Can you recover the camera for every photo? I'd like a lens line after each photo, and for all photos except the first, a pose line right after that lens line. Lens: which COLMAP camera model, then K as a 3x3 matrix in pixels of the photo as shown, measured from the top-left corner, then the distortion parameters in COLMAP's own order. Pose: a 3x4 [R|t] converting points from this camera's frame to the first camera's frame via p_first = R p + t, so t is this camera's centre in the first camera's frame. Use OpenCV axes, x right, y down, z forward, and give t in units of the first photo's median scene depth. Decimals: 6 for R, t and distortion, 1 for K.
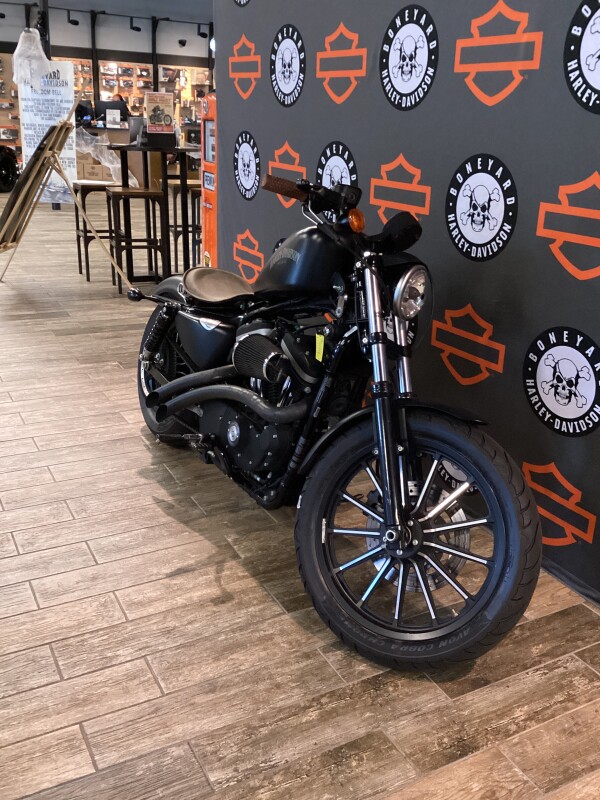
lens RADIAL K [[753.5, 0, 300.0], [0, 753.5, 400.0], [0, 0, 1]] dist [0.102584, -0.220136]
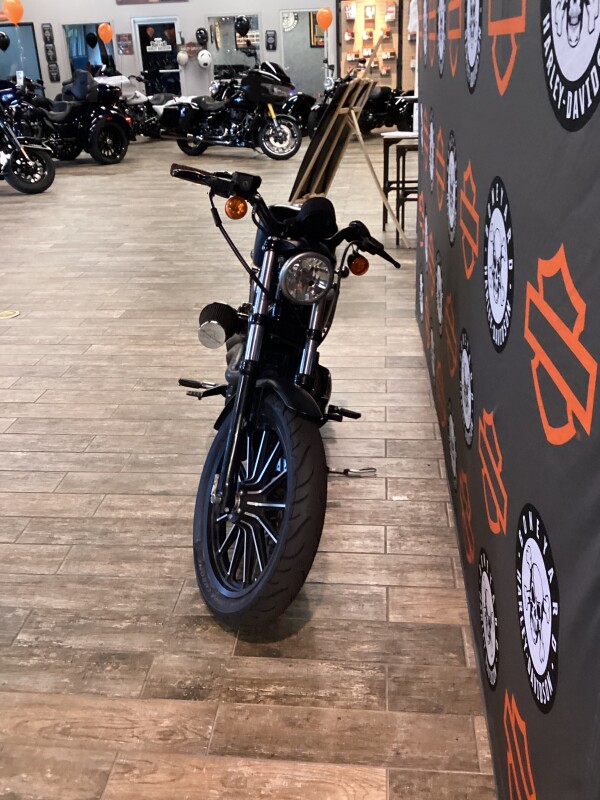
lens RADIAL K [[753.5, 0, 300.0], [0, 753.5, 400.0], [0, 0, 1]] dist [0.102584, -0.220136]
pose [[0.823944, 0.169422, -0.540751, 0.574469], [-0.125291, 0.985109, 0.117737, -0.078571], [0.552646, -0.029257, 0.832902, 0.109322]]
